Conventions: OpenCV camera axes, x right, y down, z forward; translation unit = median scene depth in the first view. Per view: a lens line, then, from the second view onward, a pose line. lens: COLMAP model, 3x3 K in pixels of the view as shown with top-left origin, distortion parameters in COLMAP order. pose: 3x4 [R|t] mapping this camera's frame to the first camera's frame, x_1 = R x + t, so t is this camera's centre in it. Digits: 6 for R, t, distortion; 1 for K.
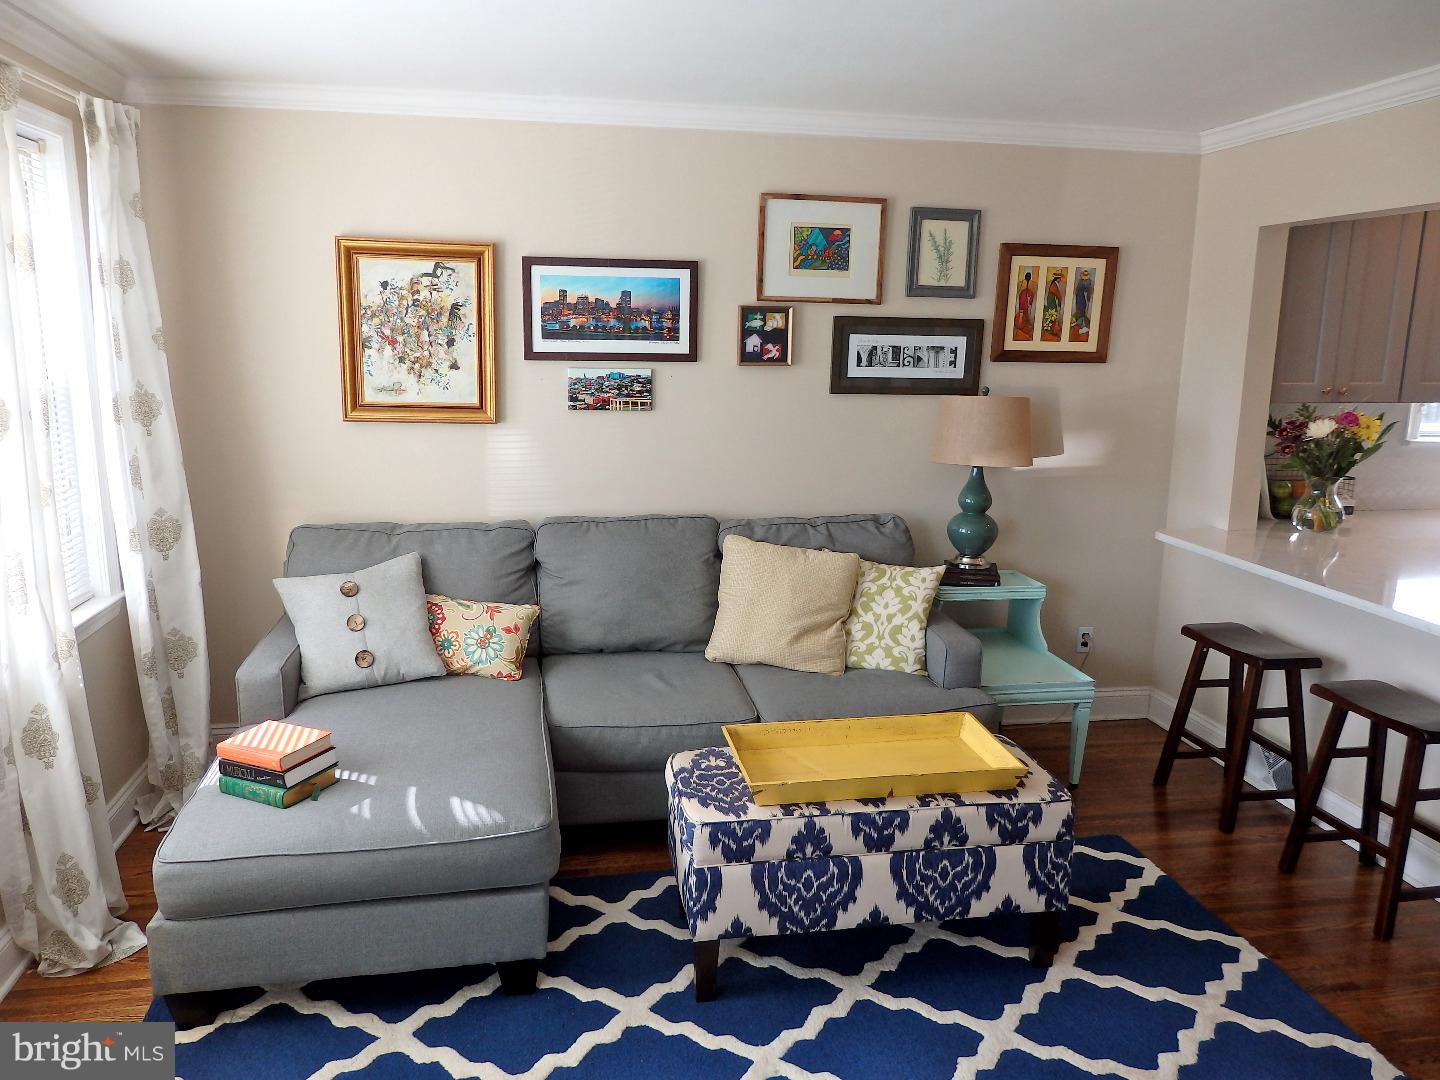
lens RADIAL K [[1059.3, 0, 720.0], [0, 1059.3, 540.0], [0, 0, 1]] dist [0.008622, 0.001579]
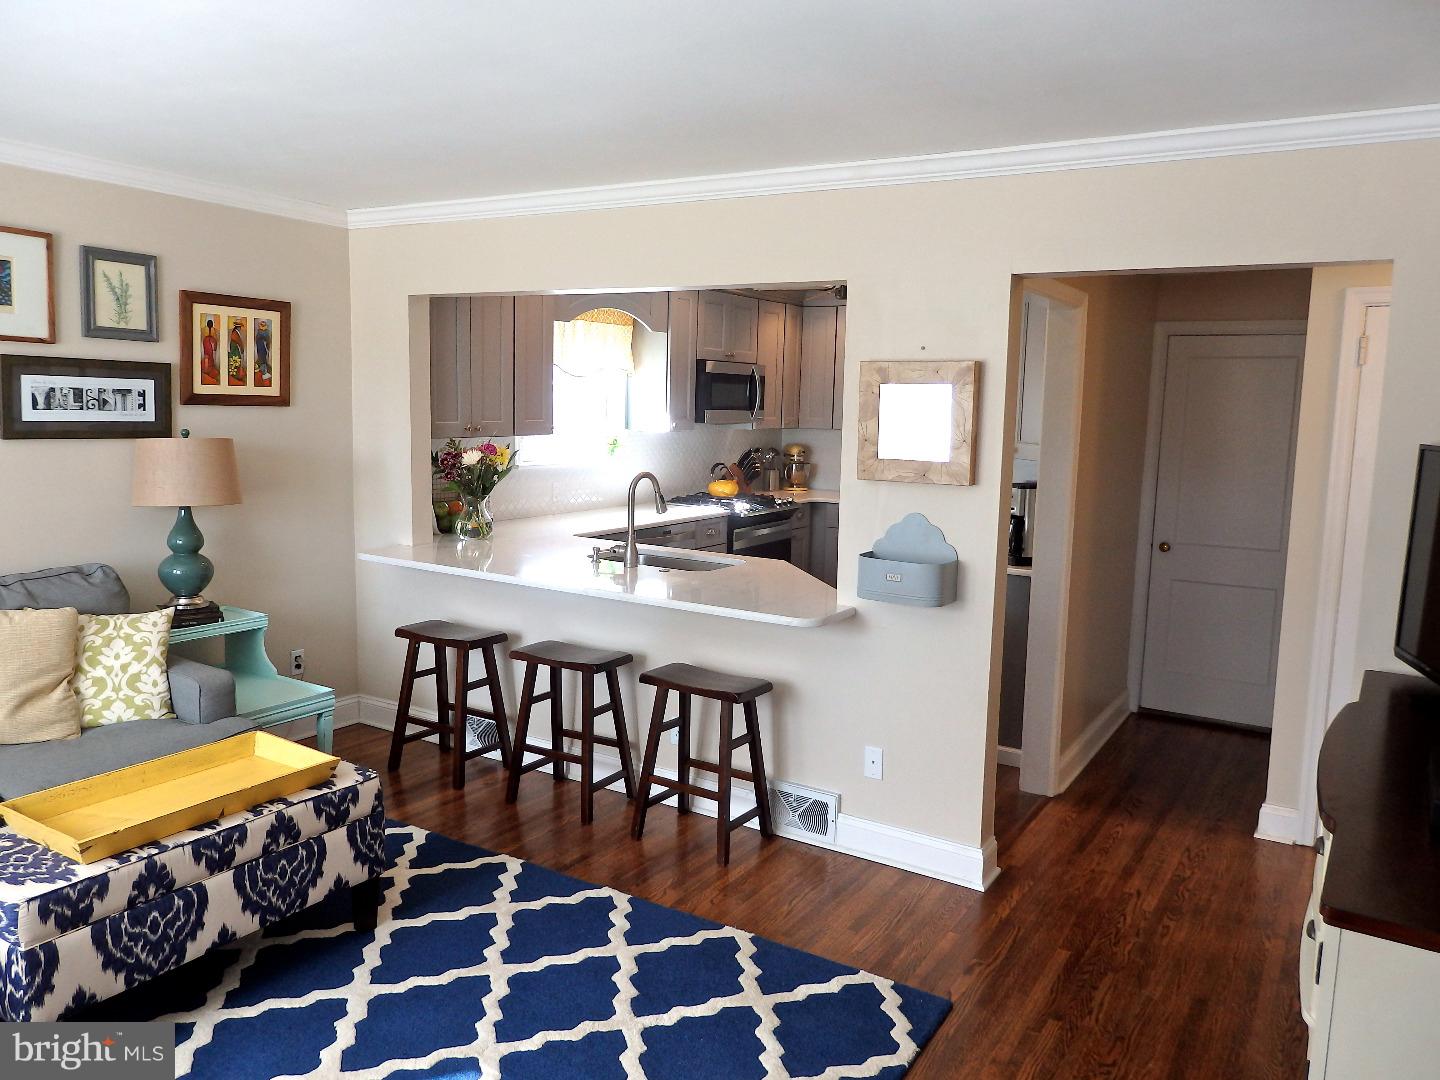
lens RADIAL K [[1060.3, 0, 724.0], [0, 1060.3, 525.6], [0, 0, 1]] dist [0.002740, 0.003823]
pose [[0.666578, -0.083878, 0.740701, -0.181190], [0.127414, 0.991847, -0.002346, 0.017262], [-0.734465, 0.095940, 0.671831, -0.060704]]
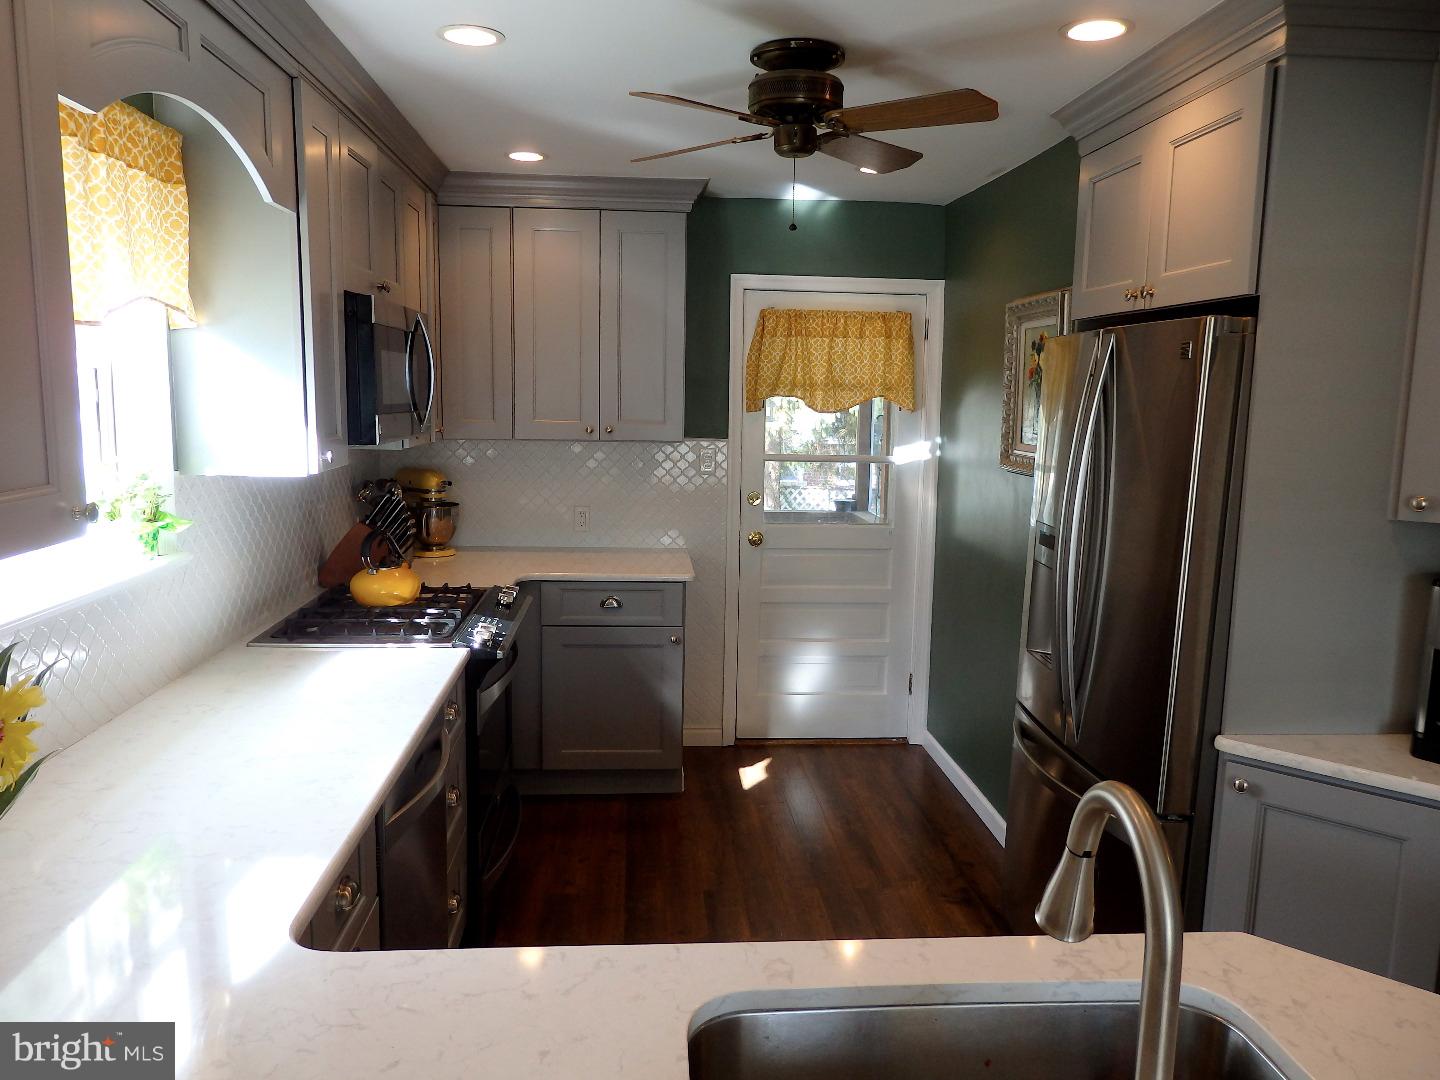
lens RADIAL K [[1059.3, 0, 717.2], [0, 1059.3, 534.2], [0, 0, 1]] dist [-0.033250, 0.053083]
pose [[0.088211, -0.145537, 0.985413, 0.429966], [0.175054, 0.976138, 0.128497, -0.158773], [-0.980599, 0.161166, 0.111583, 0.855556]]
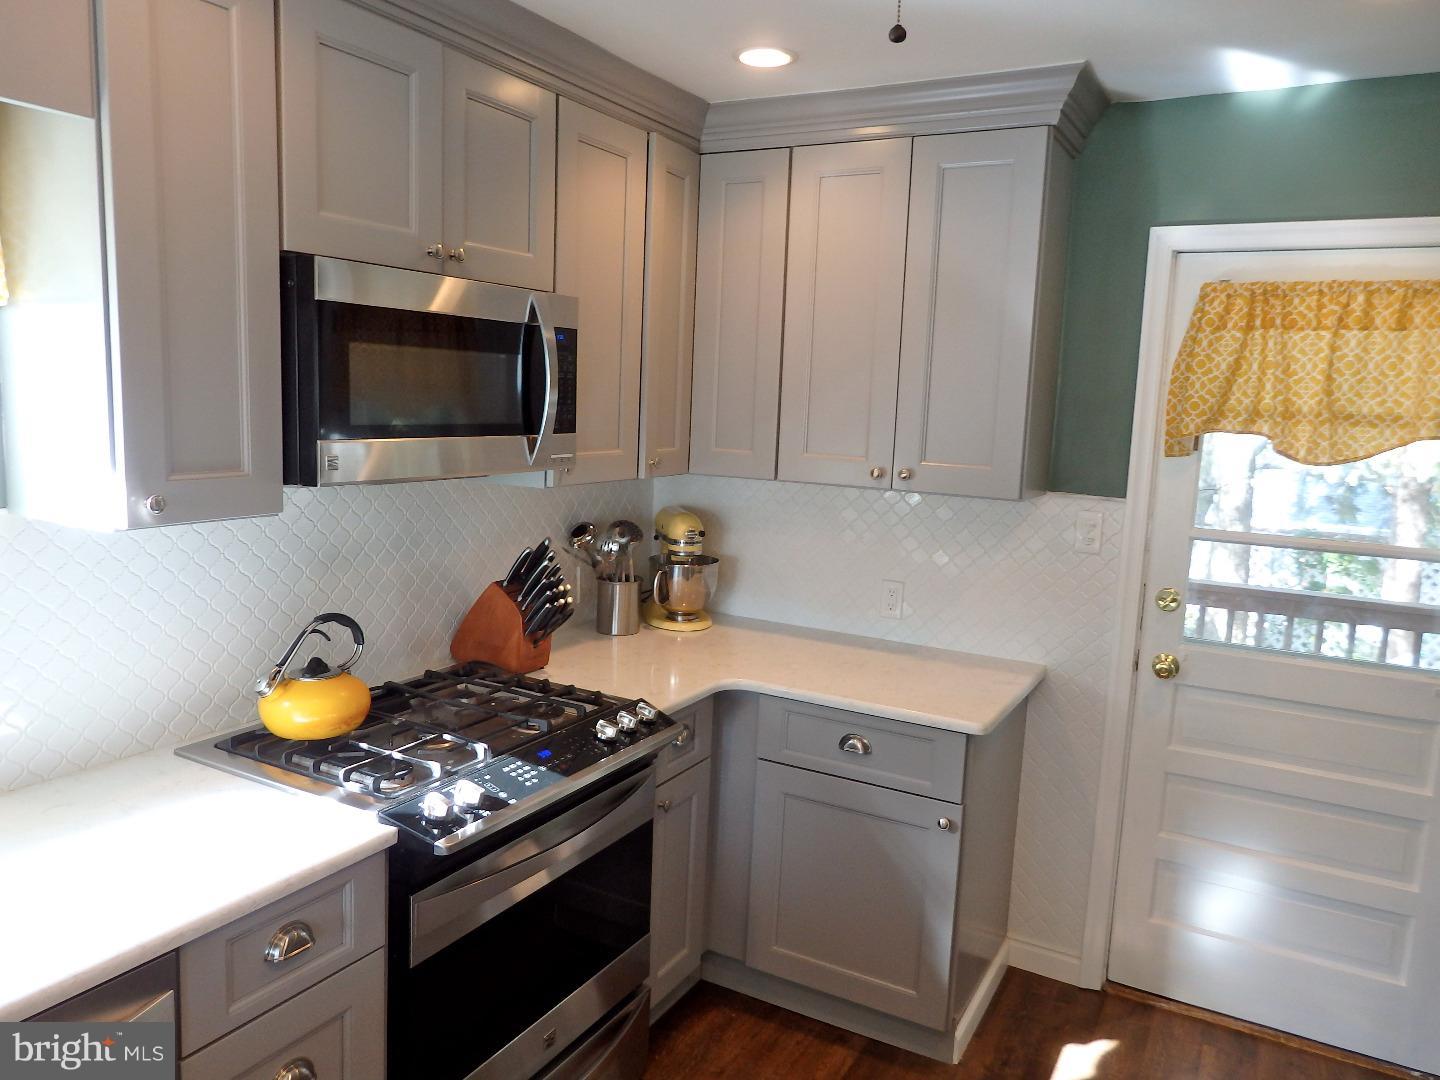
lens RADIAL K [[1059.3, 0, 717.2], [0, 1059.3, 534.2], [0, 0, 1]] dist [-0.033250, 0.053083]
pose [[0.626565, -0.093140, 0.773784, 0.895116], [0.120139, 0.992509, 0.022186, -0.133104], [-0.770054, 0.079061, 0.633061, 0.713796]]
